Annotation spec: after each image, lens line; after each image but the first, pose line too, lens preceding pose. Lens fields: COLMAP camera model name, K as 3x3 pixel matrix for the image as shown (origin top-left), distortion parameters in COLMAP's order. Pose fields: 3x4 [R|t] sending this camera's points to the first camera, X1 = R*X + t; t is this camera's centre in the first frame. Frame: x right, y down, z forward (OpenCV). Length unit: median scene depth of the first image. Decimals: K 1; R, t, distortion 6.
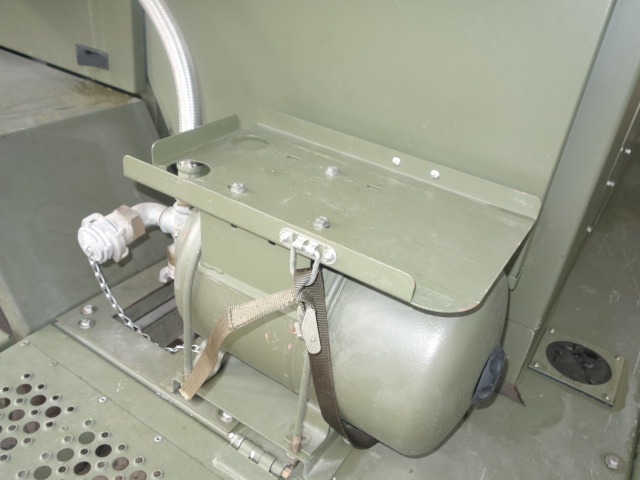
lens RADIAL K [[567.3, 0, 320.0], [0, 567.3, 240.0], [0, 0, 1]] dist [0.007044, -0.012904]
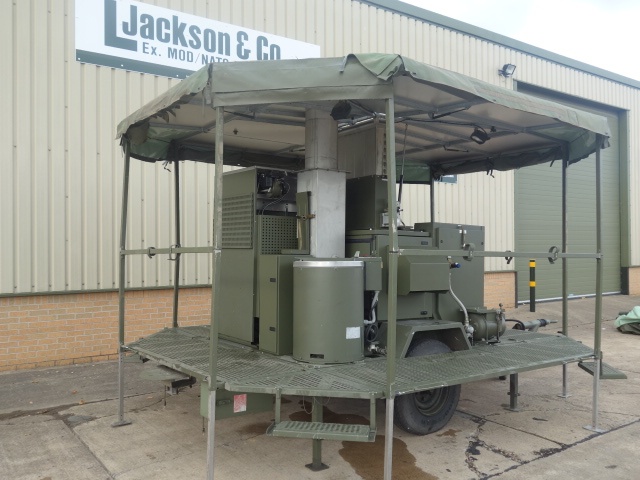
lens RADIAL K [[567.3, 0, 320.0], [0, 567.3, 240.0], [0, 0, 1]] dist [0.007044, -0.012904]
pose [[0.352498, -0.073861, 0.932893, -6.731819], [0.499009, 0.858163, -0.120609, -0.919399], [-0.791666, 0.508036, 0.339358, -0.367516]]
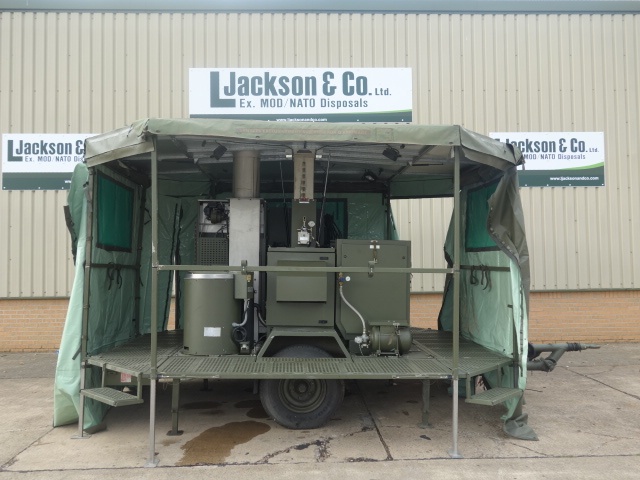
lens RADIAL K [[567.3, 0, 320.0], [0, 567.3, 240.0], [0, 0, 1]] dist [0.007044, -0.012904]
pose [[0.806879, -0.070587, 0.586484, -4.534645], [0.361756, 0.843928, -0.396129, 1.479515], [-0.466989, 0.531792, 0.706483, -4.147626]]
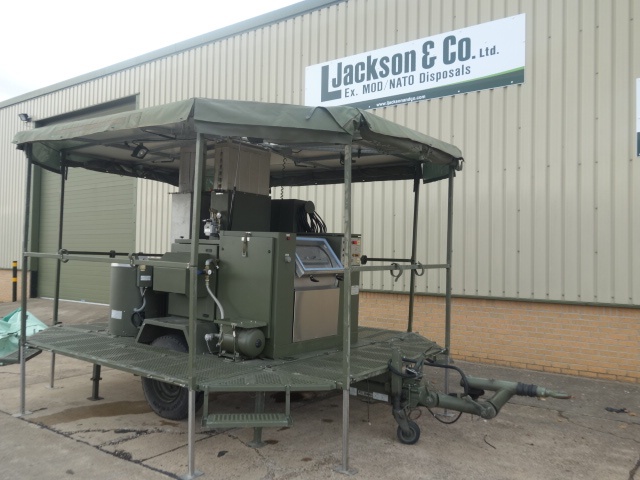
lens RADIAL K [[567.3, 0, 320.0], [0, 567.3, 240.0], [0, 0, 1]] dist [0.007044, -0.012904]
pose [[0.995793, -0.068983, -0.060305, 1.316450], [0.026795, 0.848637, -0.528297, 2.436717], [0.087620, 0.524459, 0.846915, -4.814000]]
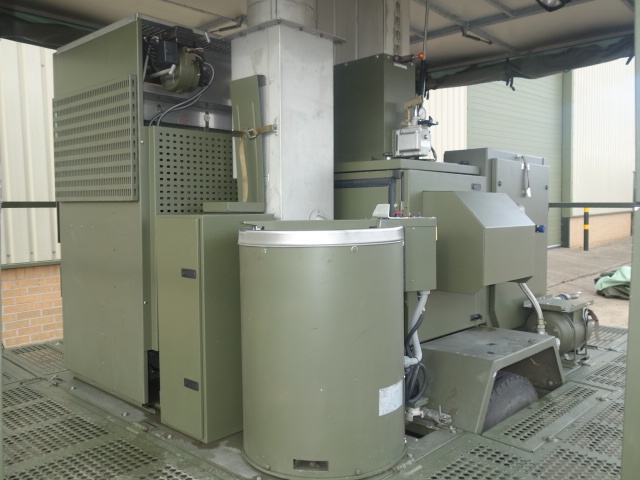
lens RADIAL K [[567.3, 0, 320.0], [0, 567.3, 240.0], [0, 0, 1]] dist [0.007044, -0.012904]
pose [[0.179022, -0.157198, 0.971205, -3.889509], [0.522263, 0.851769, 0.041597, -1.425674], [-0.833782, 0.499778, 0.234584, 1.014255]]
